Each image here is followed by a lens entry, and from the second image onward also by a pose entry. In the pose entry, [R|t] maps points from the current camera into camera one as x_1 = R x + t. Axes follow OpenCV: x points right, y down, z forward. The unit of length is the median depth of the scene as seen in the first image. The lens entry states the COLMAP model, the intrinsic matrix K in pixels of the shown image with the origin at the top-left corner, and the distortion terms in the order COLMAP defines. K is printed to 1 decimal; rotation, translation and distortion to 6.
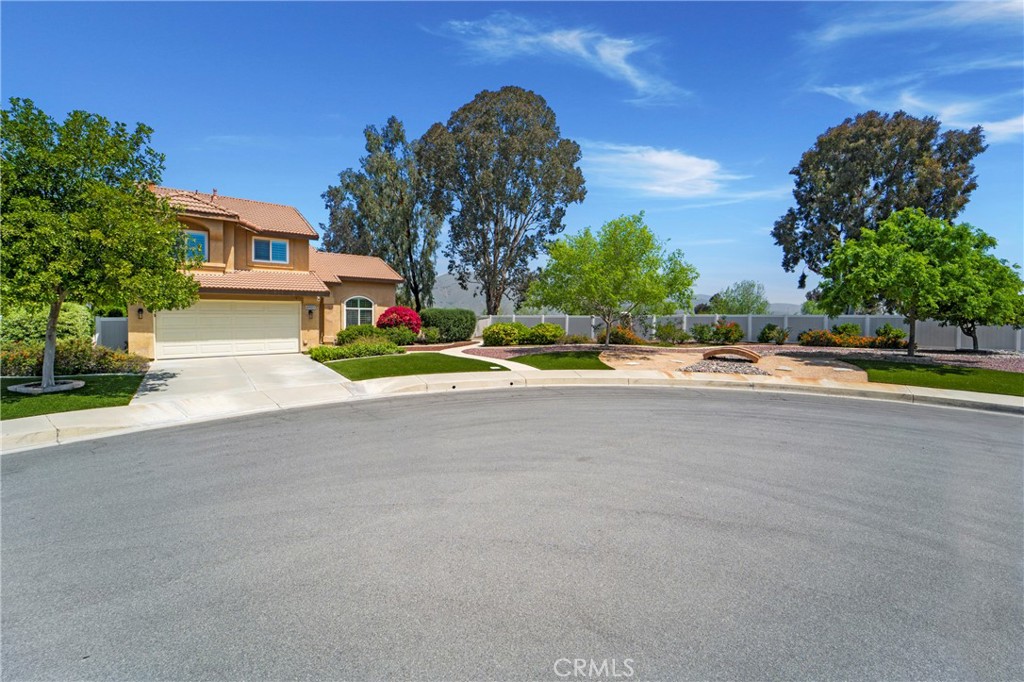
lens RADIAL K [[418.5, 0, 506.7], [0, 418.5, 337.8], [0, 0, 1]] dist [-0.028752, 0.000070]
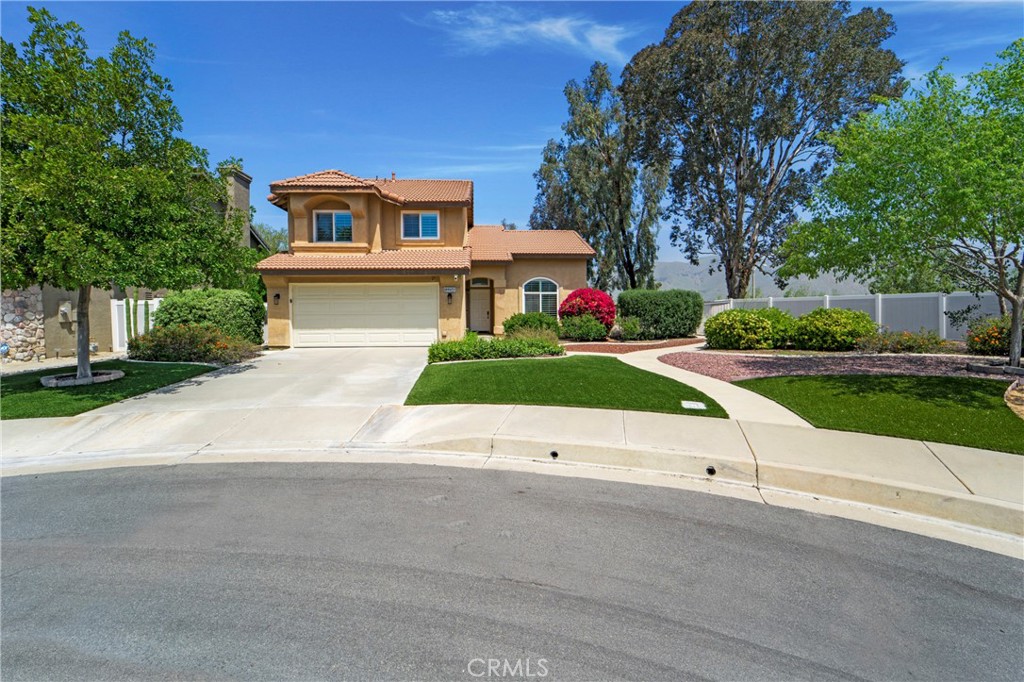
lens RADIAL K [[393.0, 0, 509.4], [0, 393.0, 307.4], [0, 0, 1]] dist [-0.061087, -0.000120]
pose [[0.810717, -0.009140, -0.585367, 0.038624], [-0.021730, 0.998719, -0.045690, -0.006833], [0.585035, 0.049762, 0.809480, 0.364650]]
